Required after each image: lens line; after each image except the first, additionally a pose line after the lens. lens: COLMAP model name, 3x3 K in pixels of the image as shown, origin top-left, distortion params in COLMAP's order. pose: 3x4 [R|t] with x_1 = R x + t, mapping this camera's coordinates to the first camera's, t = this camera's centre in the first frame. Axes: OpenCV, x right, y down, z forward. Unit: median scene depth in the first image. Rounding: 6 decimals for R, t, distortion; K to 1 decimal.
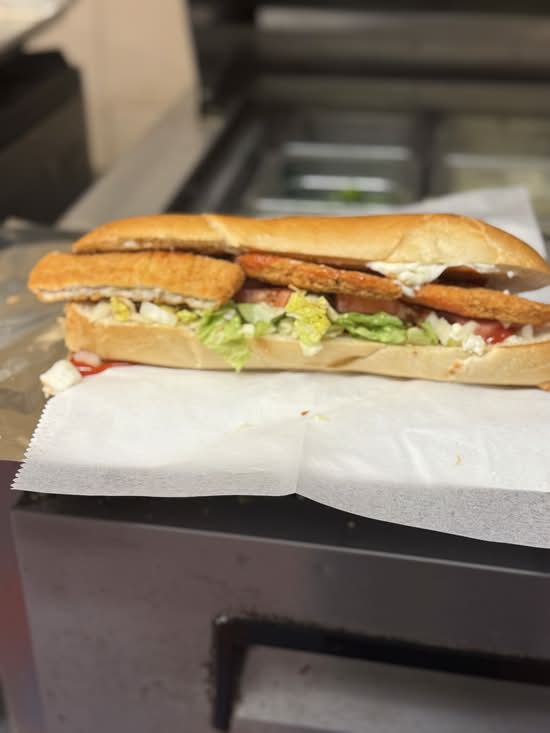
lens RADIAL K [[912.8, 0, 273.6], [0, 912.8, 367.7], [0, 0, 1]] dist [0.068362, 0.000000]
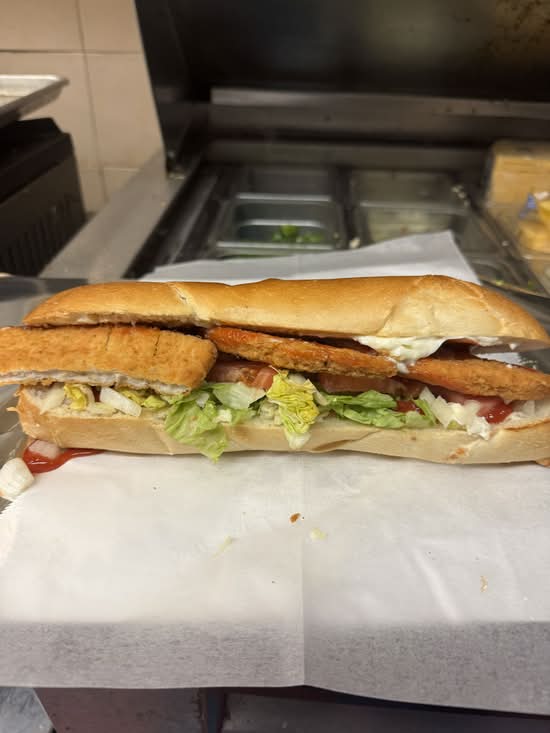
lens RADIAL K [[511.6, 0, 275.3], [0, 511.6, 364.9], [0, 0, 1]] dist [0.012579, -0.010313]
pose [[0.994342, -0.044427, 0.096487, -0.024741], [0.035264, 0.994883, 0.094678, -0.136401], [-0.100200, -0.090740, 0.990821, 0.507532]]
